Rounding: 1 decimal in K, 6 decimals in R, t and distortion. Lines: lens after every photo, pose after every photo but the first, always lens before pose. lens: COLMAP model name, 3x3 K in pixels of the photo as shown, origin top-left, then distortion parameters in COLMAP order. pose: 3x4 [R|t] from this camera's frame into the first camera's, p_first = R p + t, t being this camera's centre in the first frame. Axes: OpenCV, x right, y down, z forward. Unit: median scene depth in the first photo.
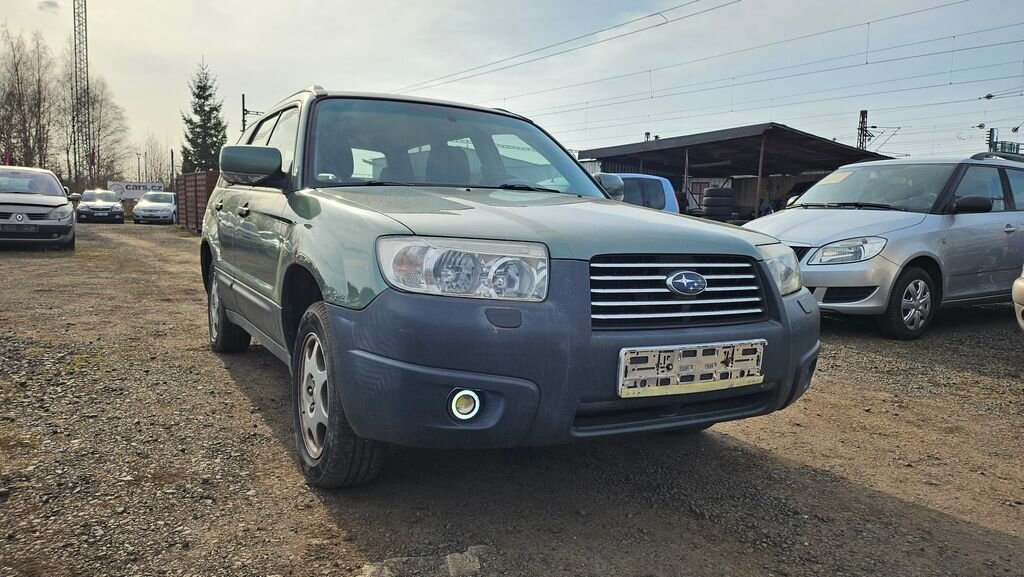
lens RADIAL K [[704.6, 0, 520.6], [0, 704.6, 289.3], [0, 0, 1]] dist [0.062201, -0.070847]
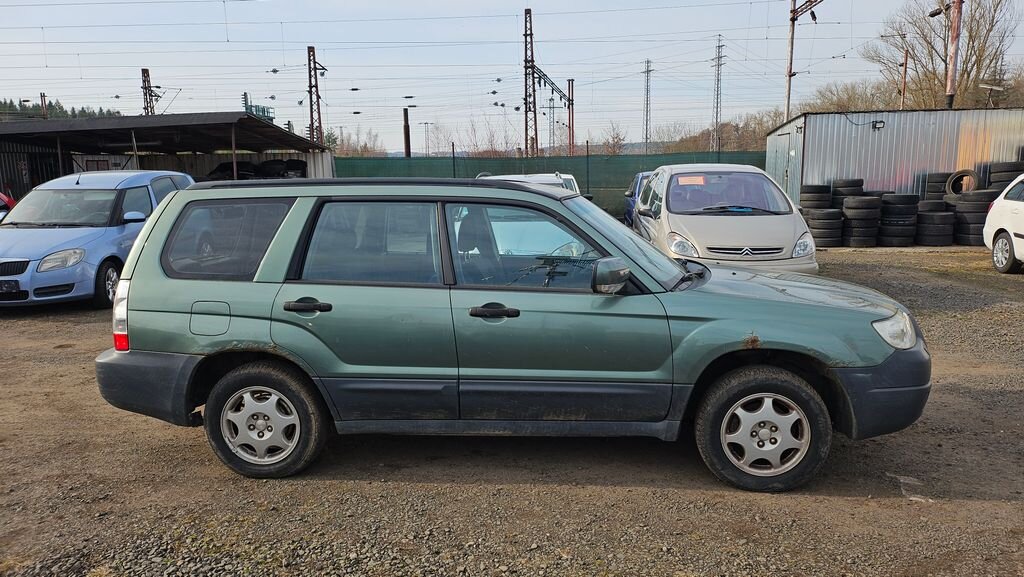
lens RADIAL K [[704.6, 0, 520.6], [0, 704.6, 289.3], [0, 0, 1]] dist [0.062201, -0.070847]
pose [[0.580366, -0.160441, 0.798394, -1.239742], [0.111695, 0.986818, 0.117112, -0.269831], [-0.806659, 0.021209, 0.590636, 0.399998]]
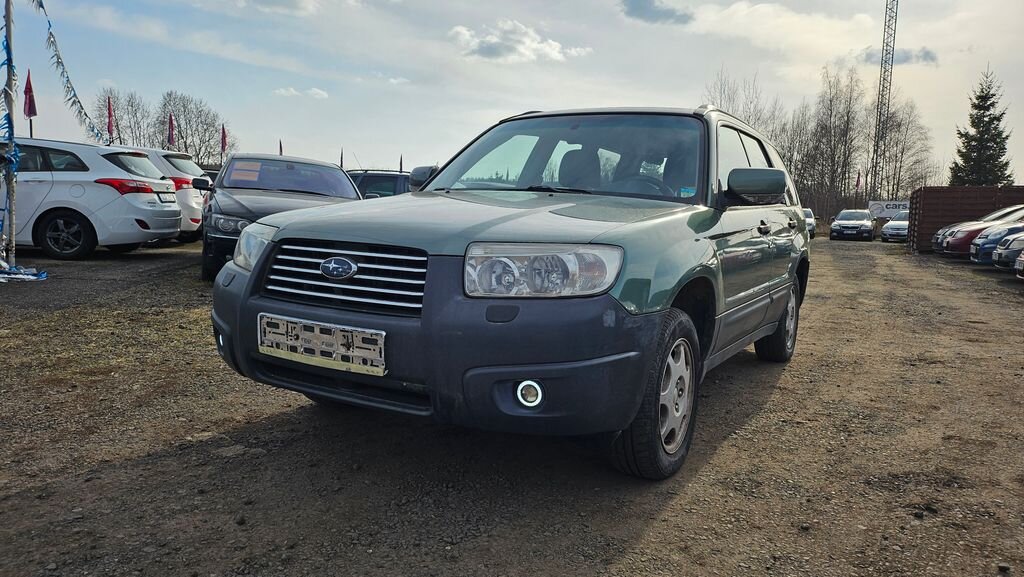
lens RADIAL K [[704.6, 0, 520.6], [0, 704.6, 289.3], [0, 0, 1]] dist [0.062201, -0.070847]
pose [[0.519204, 0.082415, -0.850667, 0.813655], [-0.105927, 0.993871, 0.031637, -0.025126], [0.848060, 0.073682, 0.524752, 0.413241]]
